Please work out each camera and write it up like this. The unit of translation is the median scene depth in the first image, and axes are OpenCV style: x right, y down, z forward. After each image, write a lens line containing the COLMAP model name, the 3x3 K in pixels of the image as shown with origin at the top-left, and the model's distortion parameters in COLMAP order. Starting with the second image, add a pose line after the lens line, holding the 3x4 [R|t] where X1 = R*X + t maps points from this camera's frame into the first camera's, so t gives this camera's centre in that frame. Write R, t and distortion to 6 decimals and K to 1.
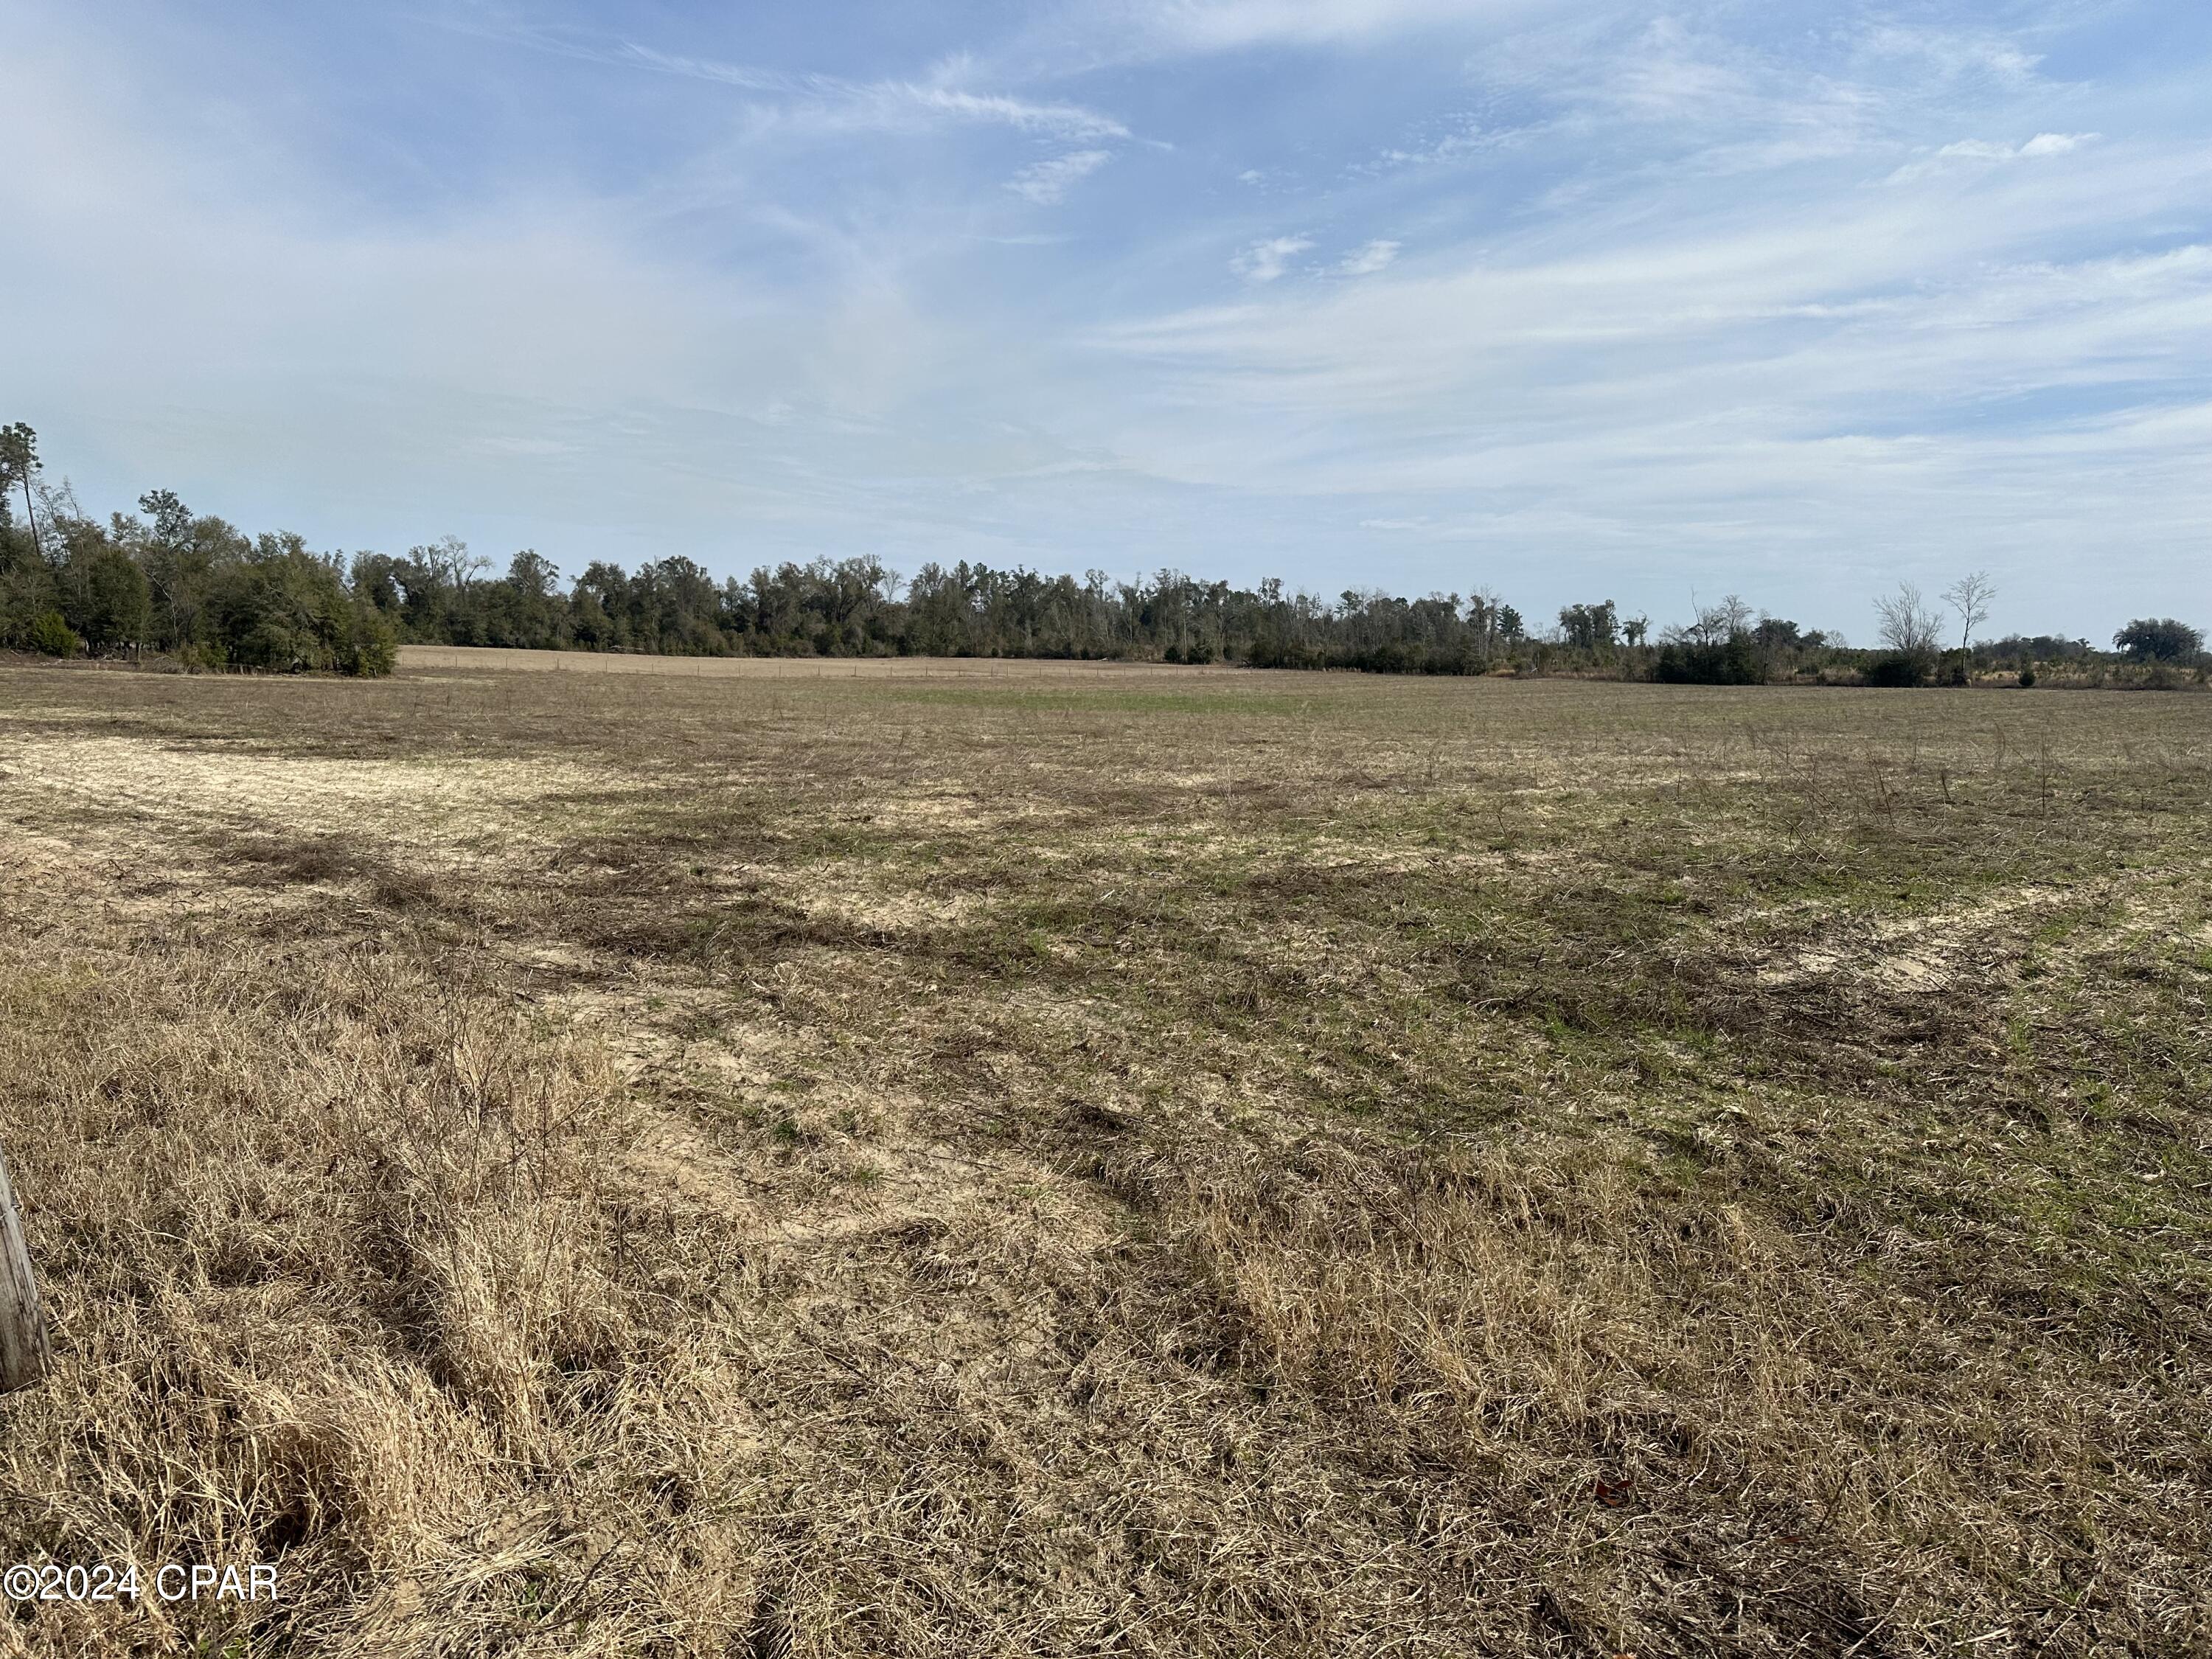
lens RADIAL K [[1561.0, 0, 1094.3], [0, 1561.0, 867.1], [0, 0, 1]] dist [0.063494, -0.056765]
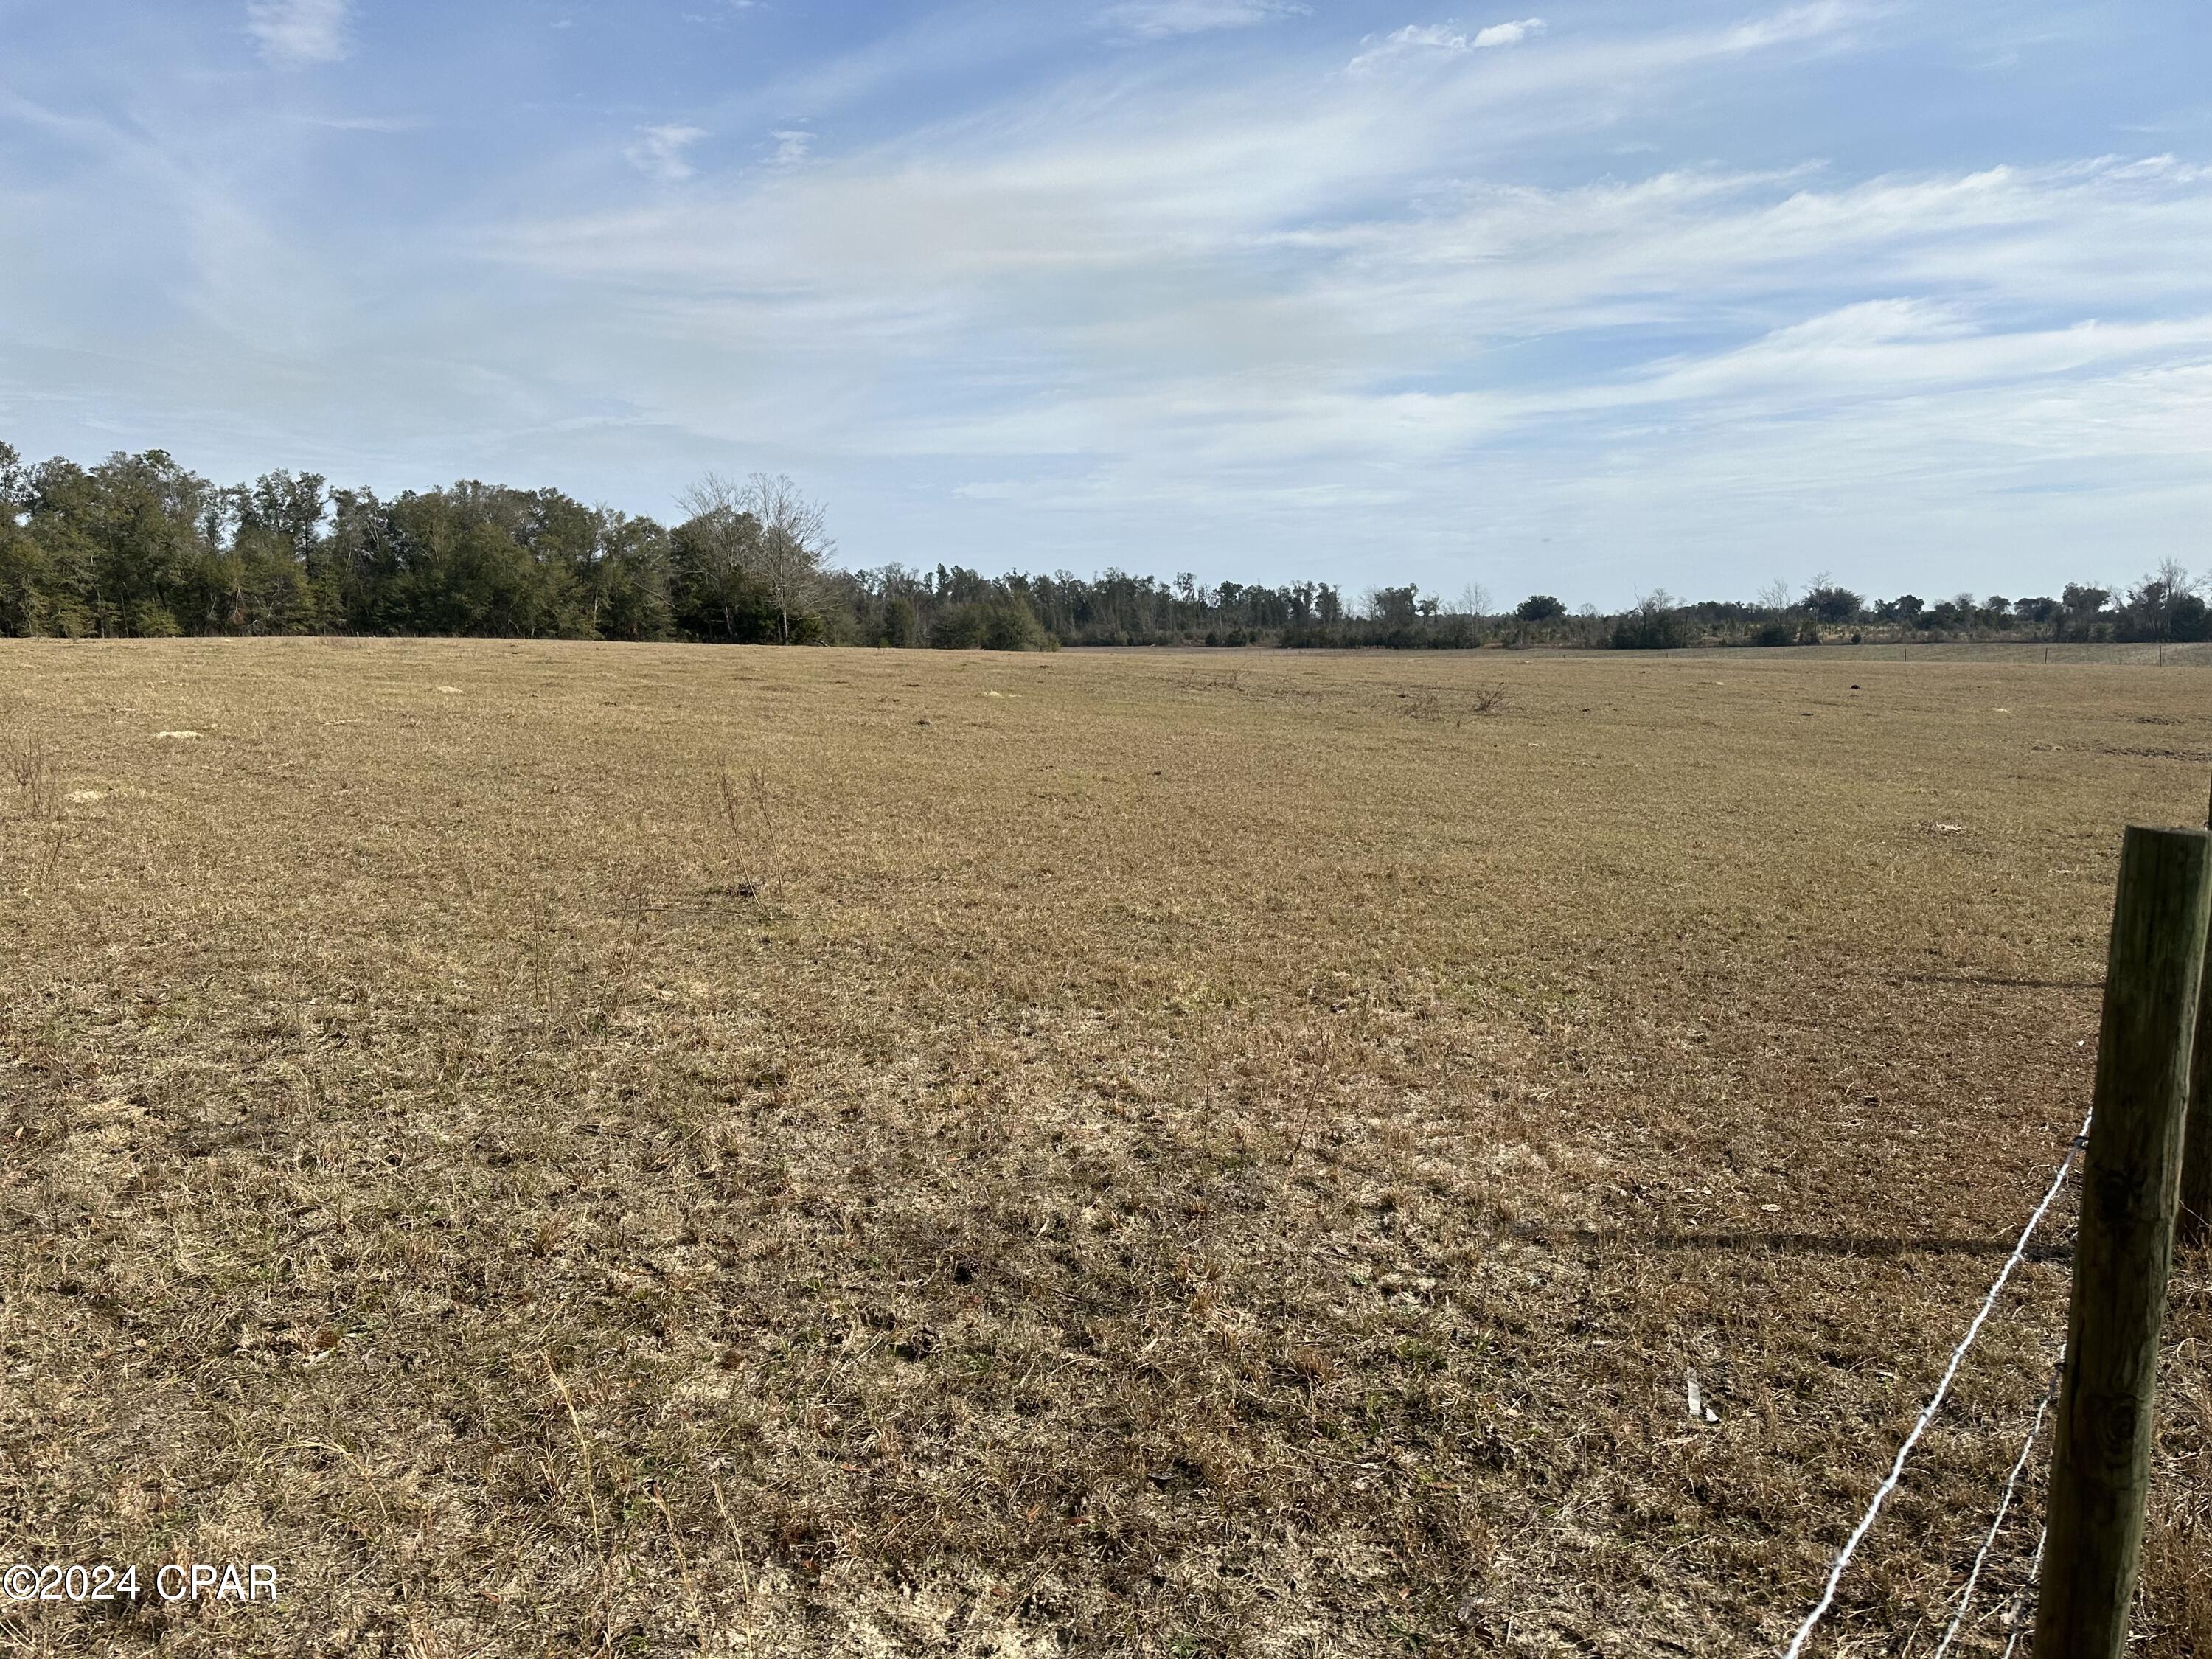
lens RADIAL K [[1561.0, 0, 1091.8], [0, 1561.0, 840.0], [0, 0, 1]] dist [0.063494, -0.056765]
pose [[0.979322, -0.052460, 0.195389, -0.288356], [0.053091, 0.998588, 0.002013, 0.018613], [-0.195218, 0.008402, 0.980724, -0.220547]]
